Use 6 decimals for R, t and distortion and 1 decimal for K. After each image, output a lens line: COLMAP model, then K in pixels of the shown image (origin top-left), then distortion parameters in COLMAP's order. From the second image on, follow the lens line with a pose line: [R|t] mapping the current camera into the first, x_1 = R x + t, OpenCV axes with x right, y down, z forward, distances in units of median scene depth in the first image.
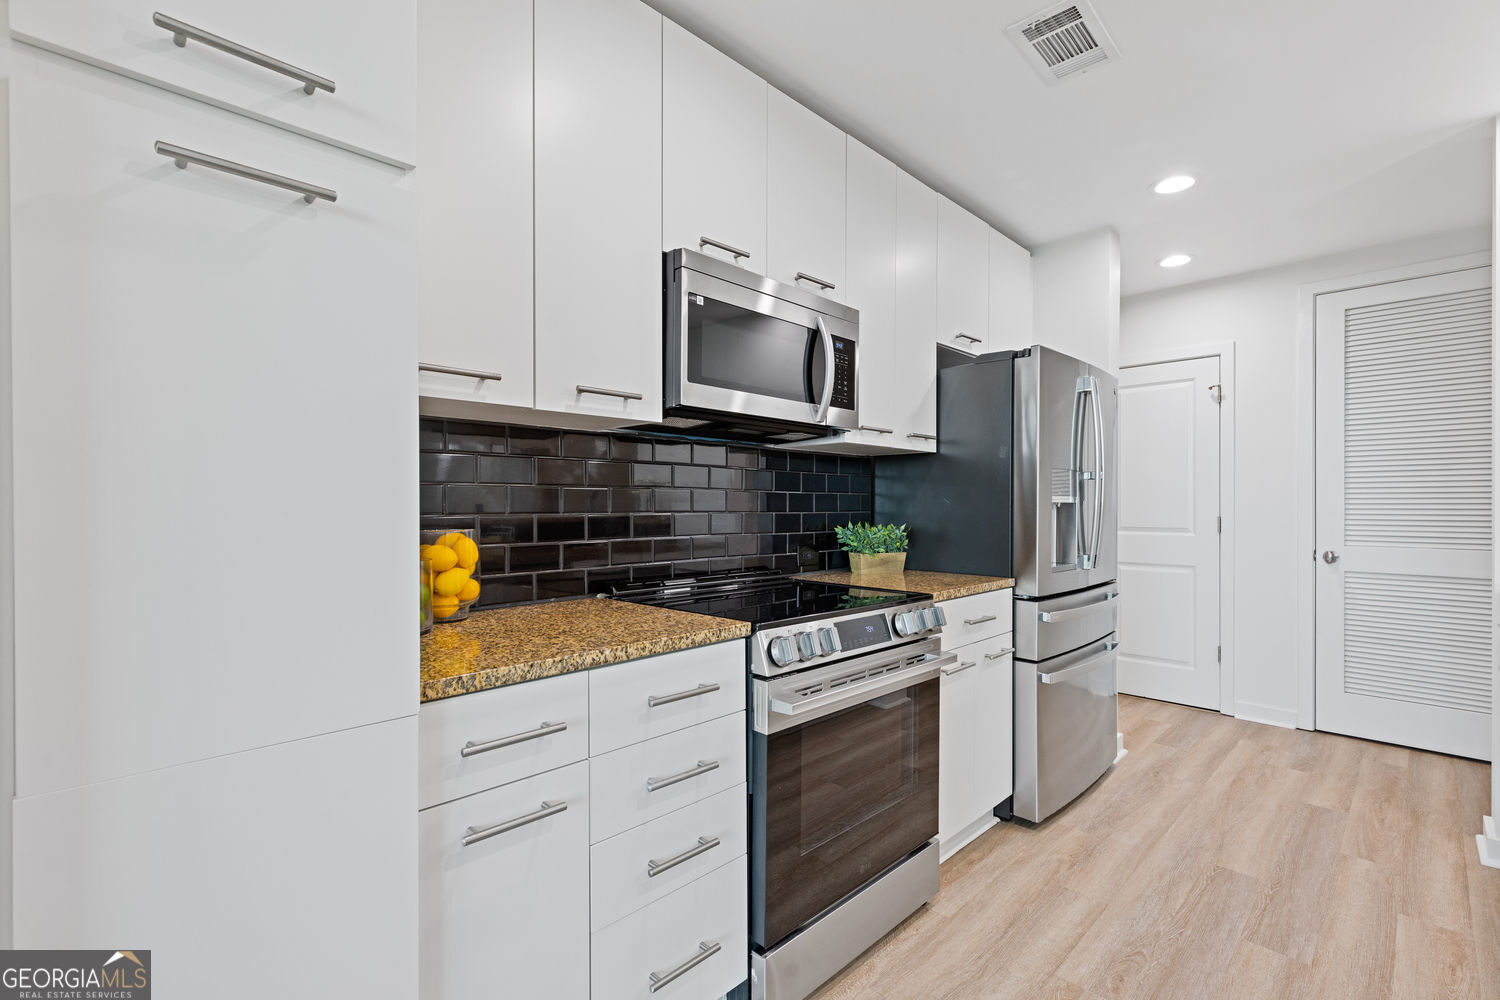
lens RADIAL K [[667.6, 0, 753.1], [0, 667.6, 504.2], [0, 0, 1]] dist [0.001229, -0.000008]
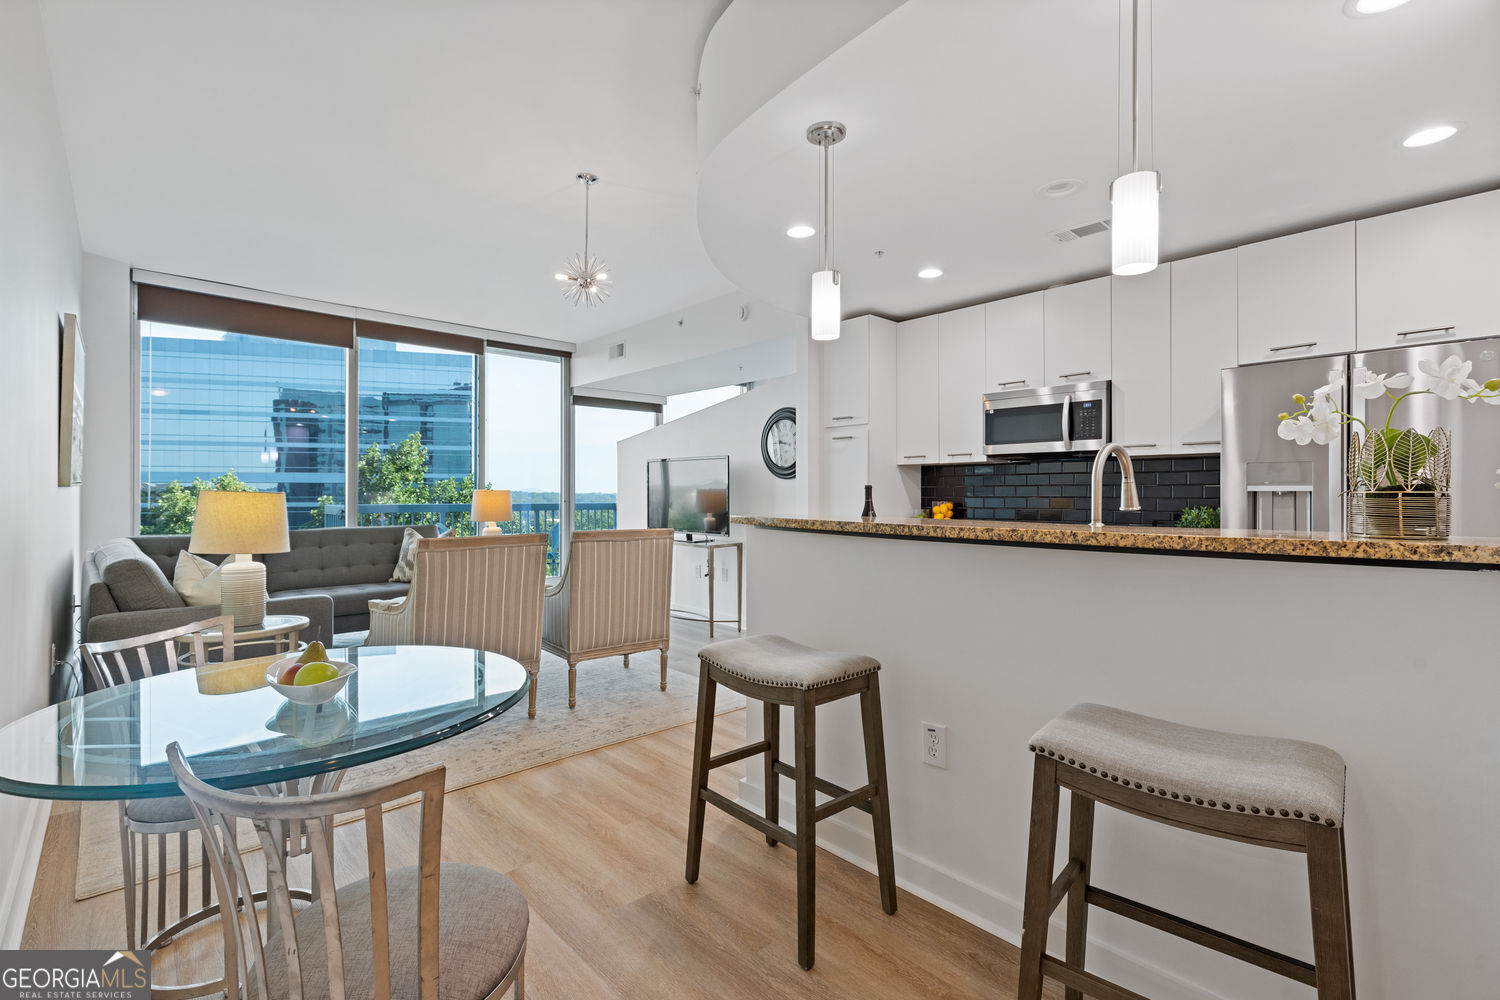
lens RADIAL K [[680.0, 0, 752.4], [0, 680.0, 495.5], [0, 0, 1]] dist [0.001292, -0.000206]
pose [[-0.038339, 0.000069, -0.999265, 1.684494], [-0.000748, 1.000000, 0.000098, 0.006487], [0.999265, 0.000751, -0.038338, 0.140447]]
